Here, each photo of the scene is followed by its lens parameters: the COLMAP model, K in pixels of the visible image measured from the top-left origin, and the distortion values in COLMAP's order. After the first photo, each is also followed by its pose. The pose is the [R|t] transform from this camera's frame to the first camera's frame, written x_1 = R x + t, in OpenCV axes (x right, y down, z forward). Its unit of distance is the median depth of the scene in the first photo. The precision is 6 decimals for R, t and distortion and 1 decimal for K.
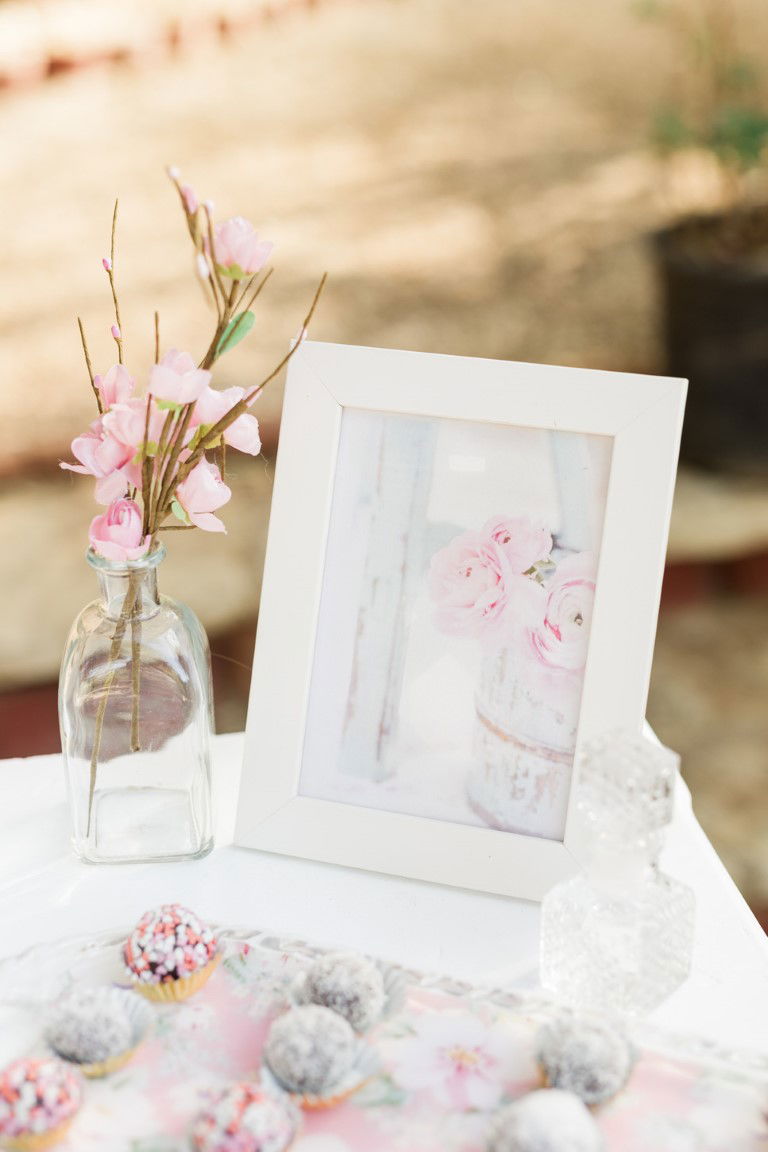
lens RADIAL K [[1789.1, 0, 391.8], [0, 1789.1, 571.6], [0, 0, 1]] dist [-0.005116, 0.000000]
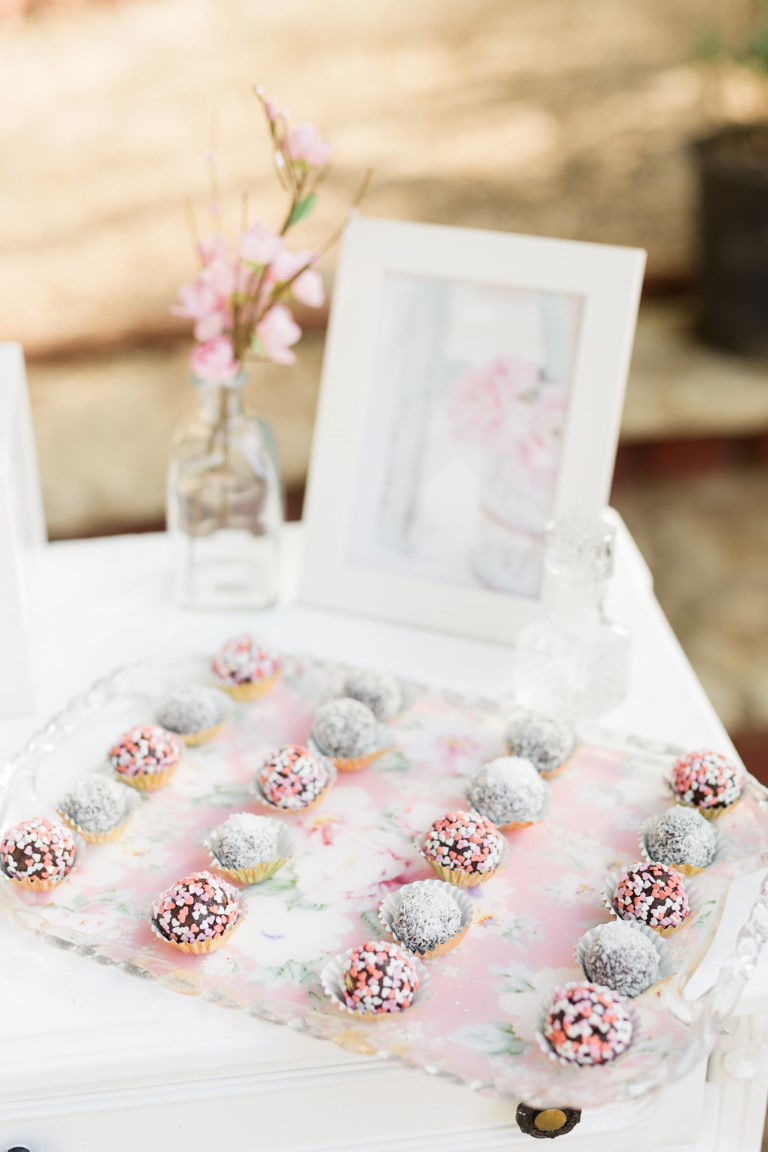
lens RADIAL K [[1789.1, 0, 377.3], [0, 1789.1, 582.8], [0, 0, 1]] dist [-0.005116, 0.000000]
pose [[0.997983, 0.027458, -0.057243, 0.051587], [-0.024099, 0.997993, 0.058560, 0.064106], [0.058736, -0.057063, 0.996641, -0.344883]]
